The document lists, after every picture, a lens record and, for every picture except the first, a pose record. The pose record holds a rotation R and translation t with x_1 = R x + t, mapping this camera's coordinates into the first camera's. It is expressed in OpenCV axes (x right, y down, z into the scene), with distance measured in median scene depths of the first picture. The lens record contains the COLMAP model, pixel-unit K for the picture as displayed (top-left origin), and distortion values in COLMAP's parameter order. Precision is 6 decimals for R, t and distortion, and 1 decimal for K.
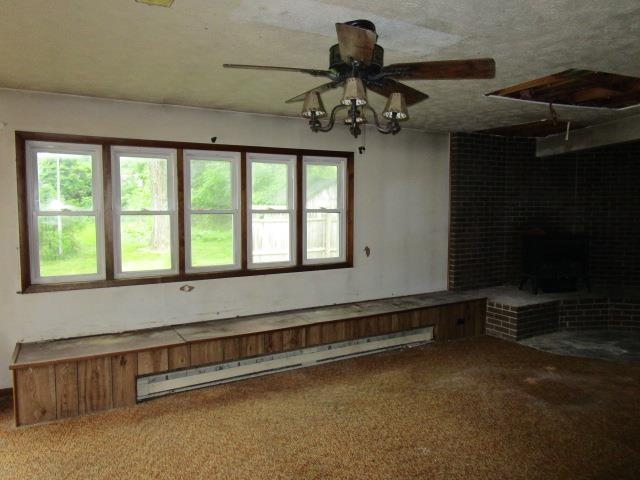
lens RADIAL K [[460.7, 0, 320.0], [0, 460.7, 240.0], [0, 0, 1]] dist [-0.008360, -0.000035]
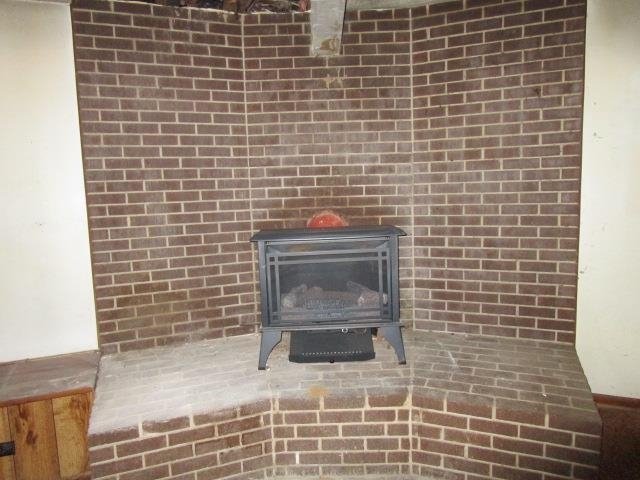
lens RADIAL K [[460.7, 0, 320.0], [0, 460.7, 240.0], [0, 0, 1]] dist [-0.008360, -0.000035]
pose [[0.990234, -0.012004, -0.138895, 0.656921], [0.018096, 0.998925, 0.042686, -0.021557], [0.138233, -0.044782, 0.989387, 0.662338]]
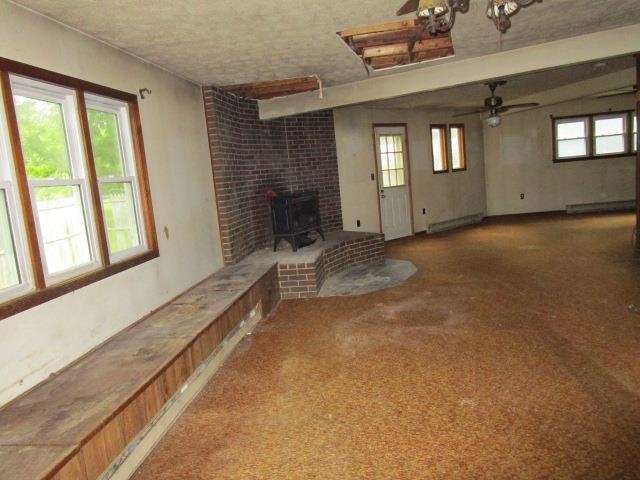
lens RADIAL K [[460.7, 0, 320.0], [0, 460.7, 240.0], [0, 0, 1]] dist [-0.008360, -0.000035]
pose [[0.604127, -0.167775, 0.779027, -0.339552], [0.150841, 0.983988, 0.094941, 0.003227], [-0.782482, 0.060152, 0.619761, 0.353506]]
